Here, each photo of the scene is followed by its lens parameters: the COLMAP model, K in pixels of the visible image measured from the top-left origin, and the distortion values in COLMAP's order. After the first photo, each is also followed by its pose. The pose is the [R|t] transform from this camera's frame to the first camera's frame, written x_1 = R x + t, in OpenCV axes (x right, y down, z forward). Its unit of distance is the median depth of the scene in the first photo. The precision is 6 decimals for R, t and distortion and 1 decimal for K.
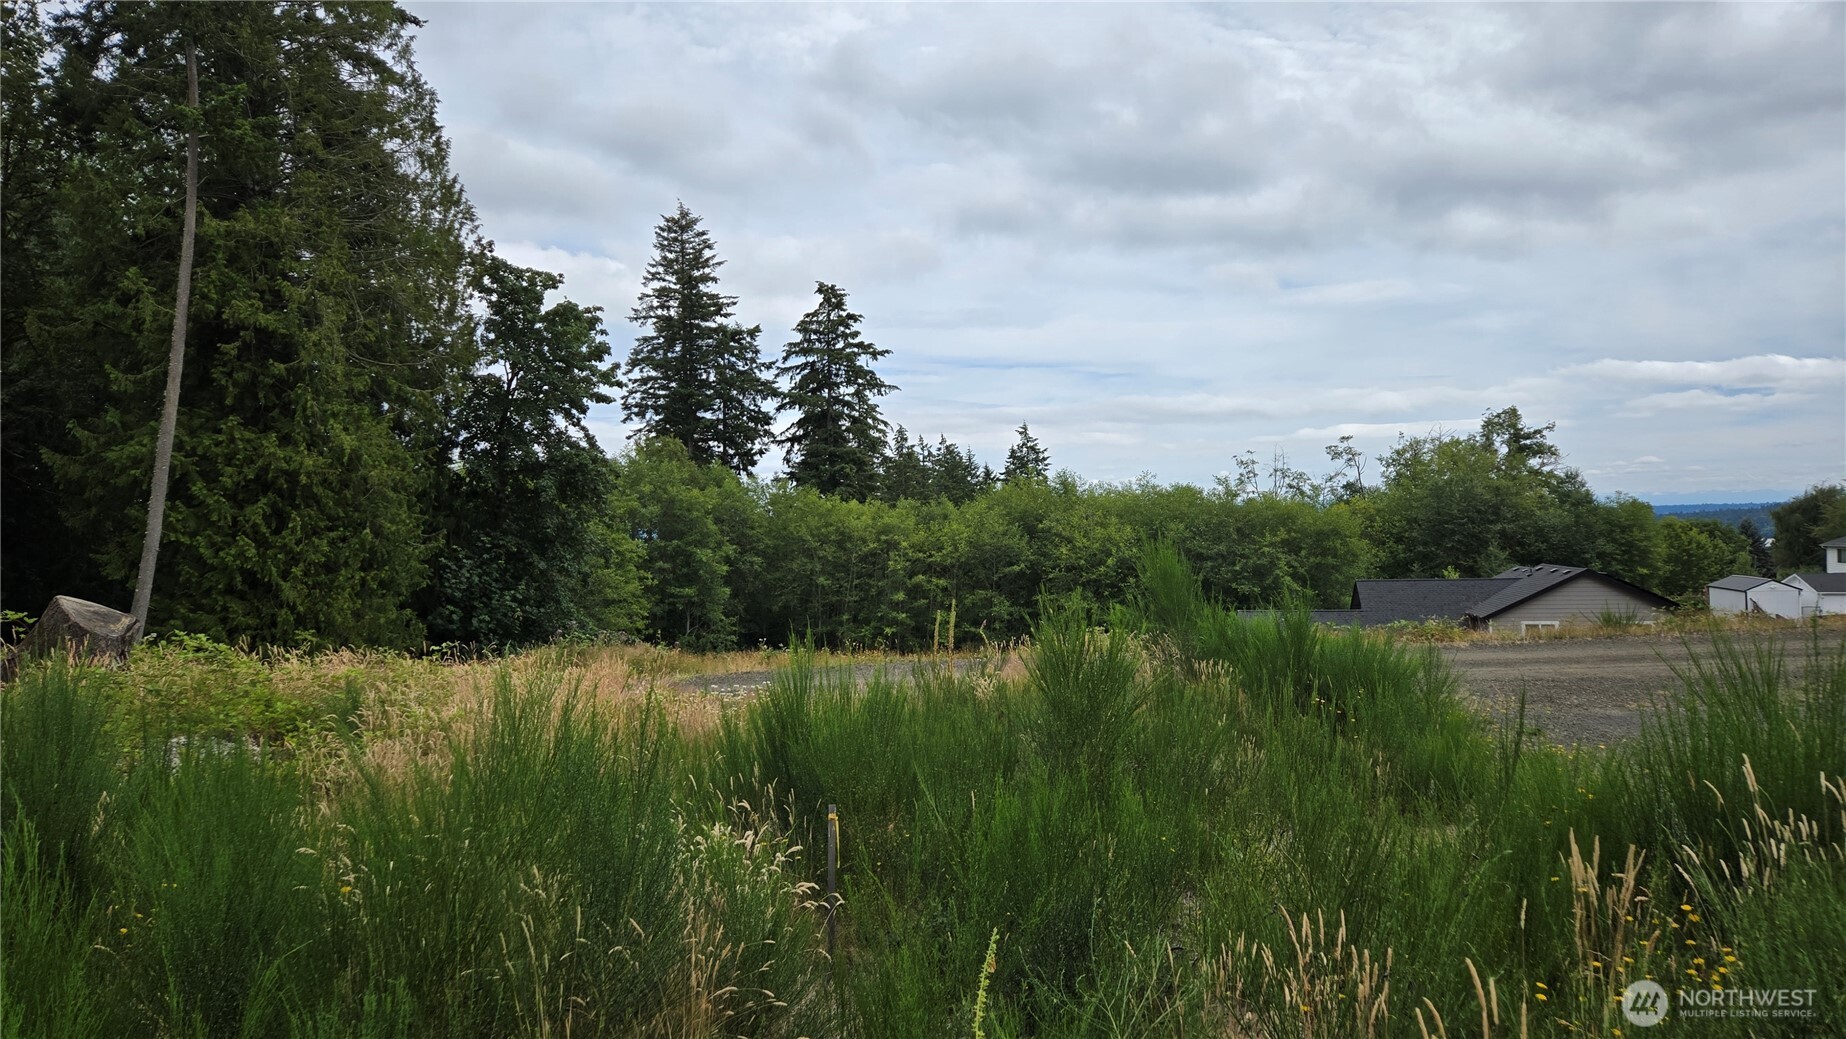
lens RADIAL K [[1227.8, 0, 921.9], [0, 1227.8, 522.7], [0, 0, 1]] dist [0.083081, -0.066054]
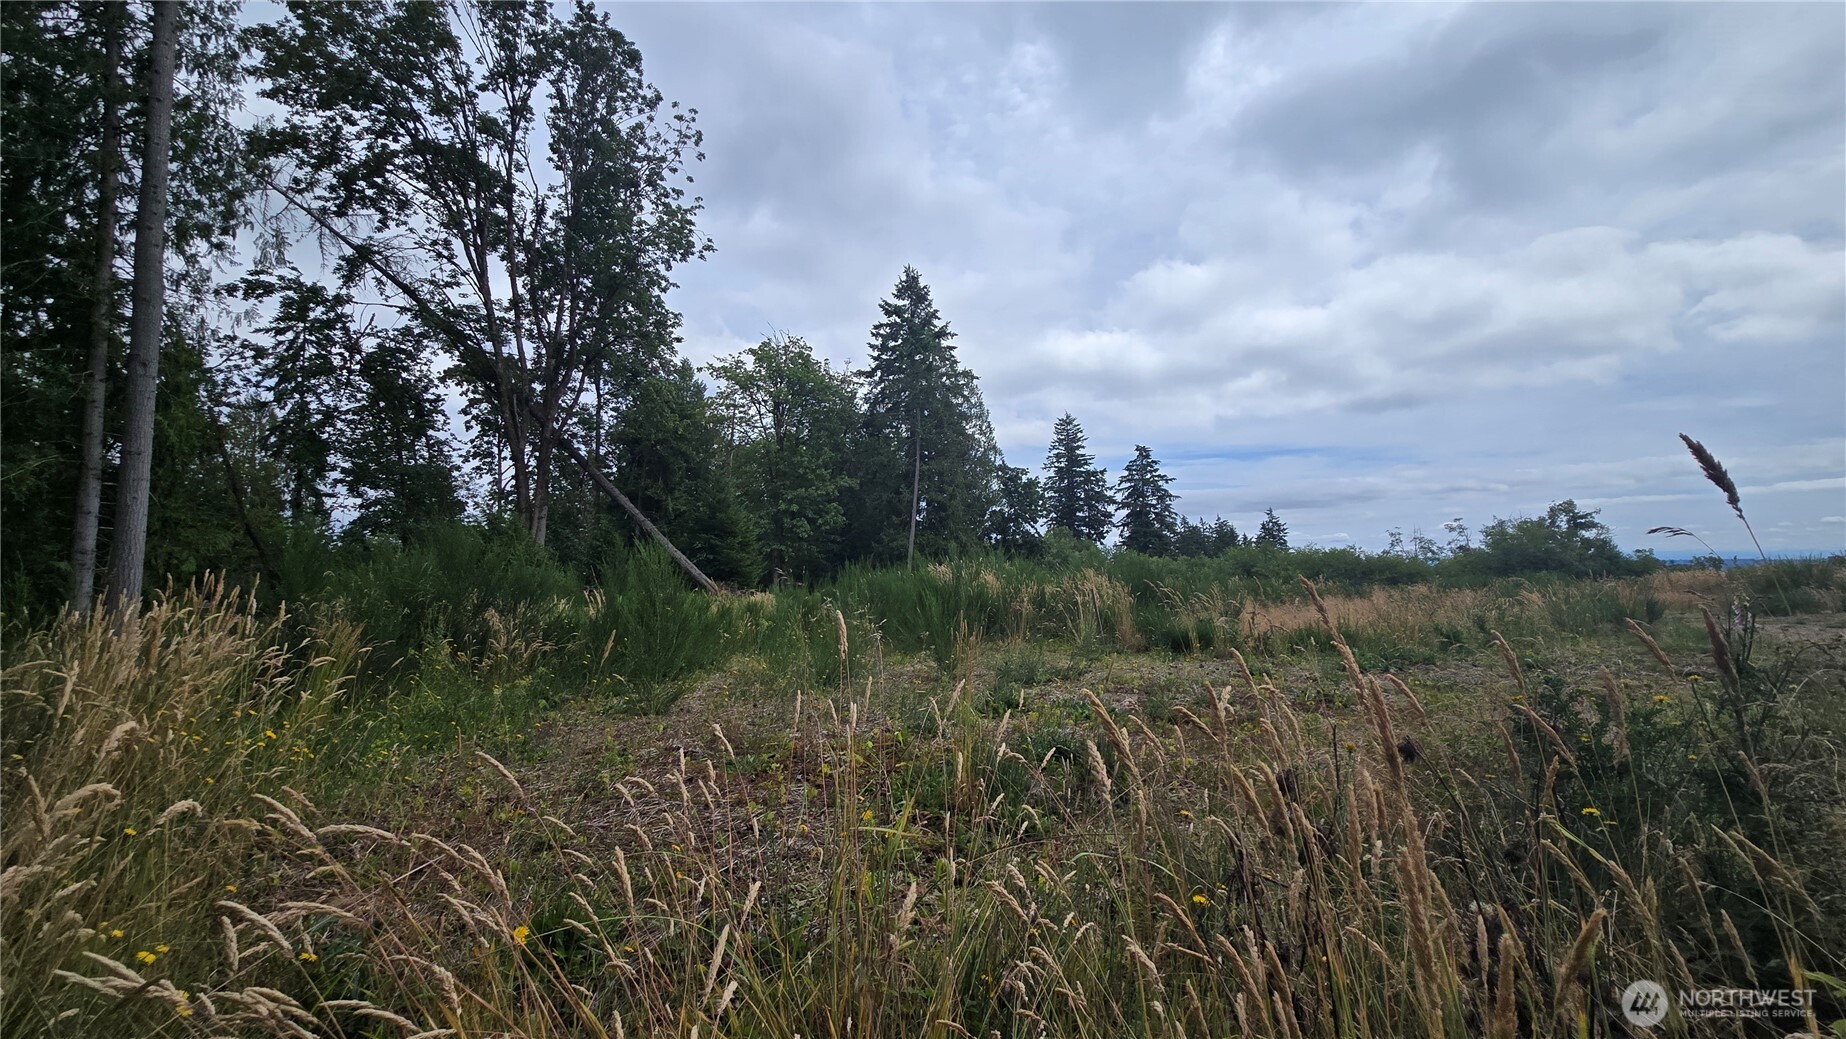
lens RADIAL K [[753.2, 0, 920.7], [0, 753.2, 515.5], [0, 0, 1]] dist [0.001007, 0.000267]
pose [[0.932166, -0.021182, -0.361410, 0.027524], [-0.004002, 0.997623, -0.068793, 0.000791], [0.362009, 0.065573, 0.929866, -0.236325]]
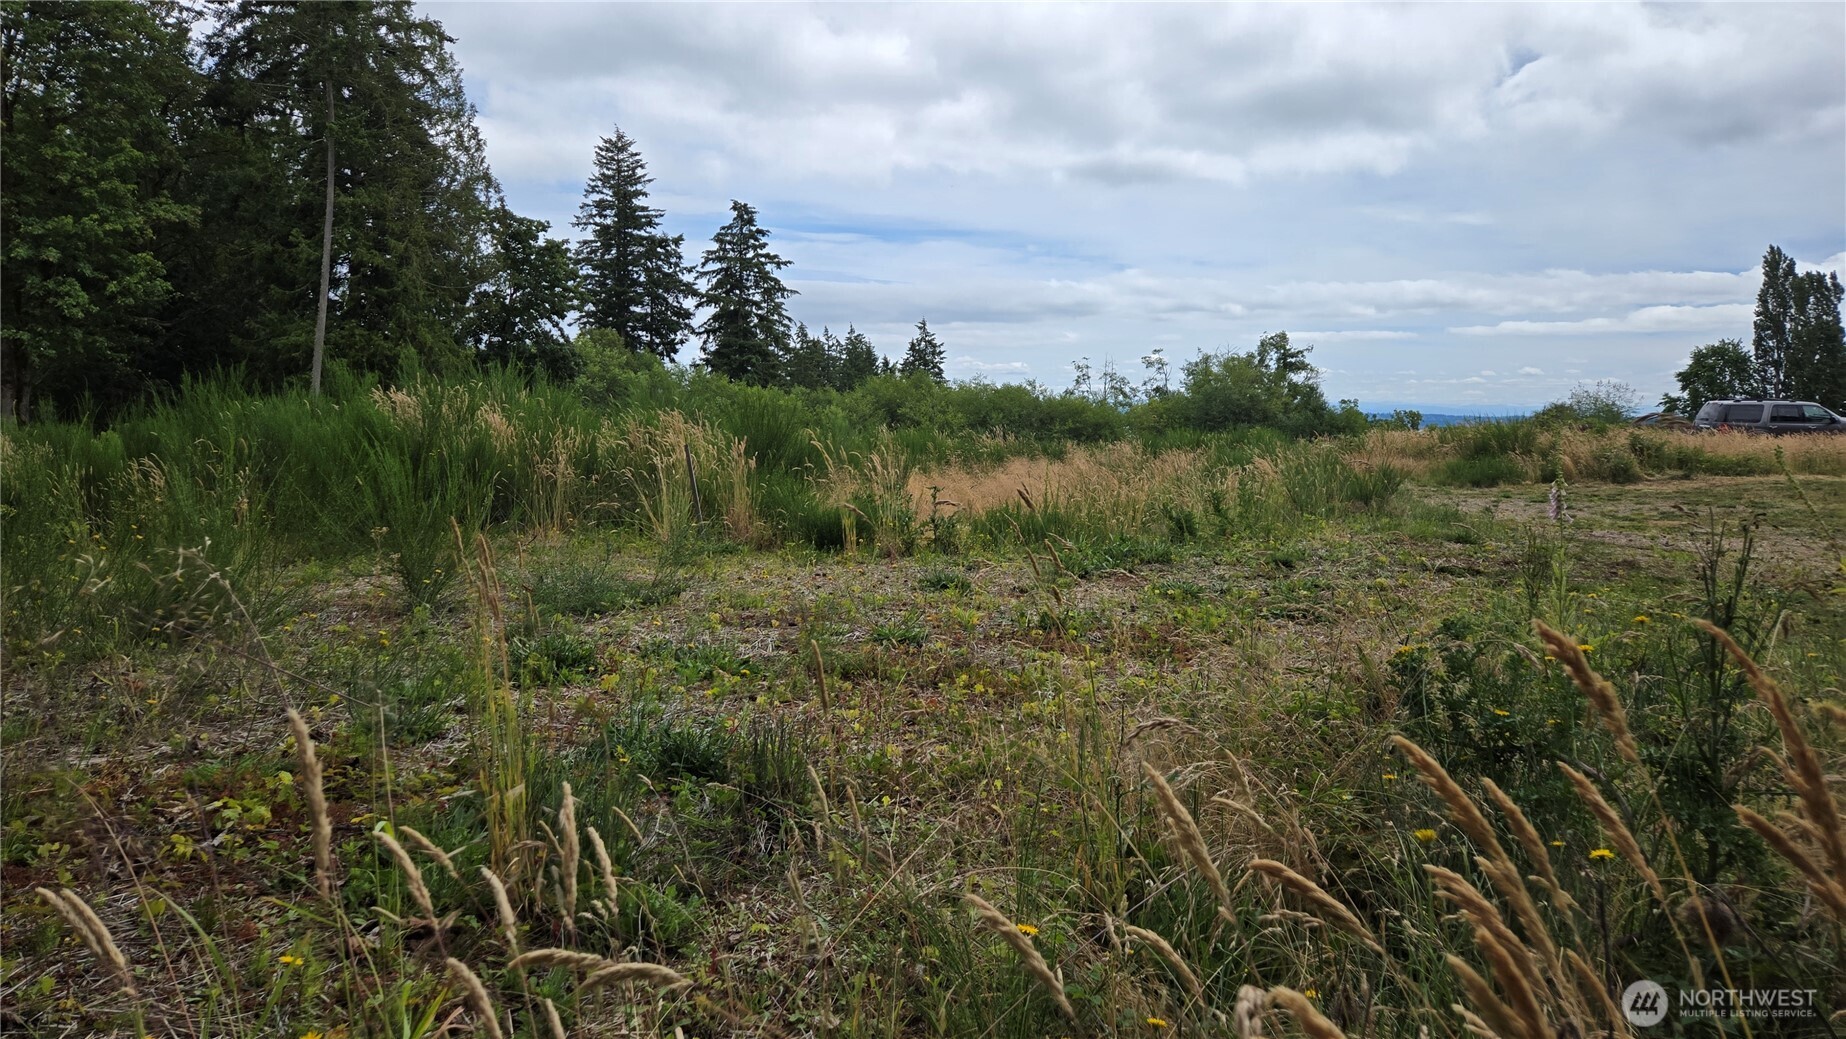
lens RADIAL K [[1227.8, 0, 915.0], [0, 1227.8, 516.7], [0, 0, 1]] dist [0.083081, -0.066054]
pose [[0.997381, 0.032132, 0.064800, 0.024264], [-0.037671, 0.995569, 0.086158, 0.000275], [-0.061745, -0.088373, 0.994172, -0.231365]]
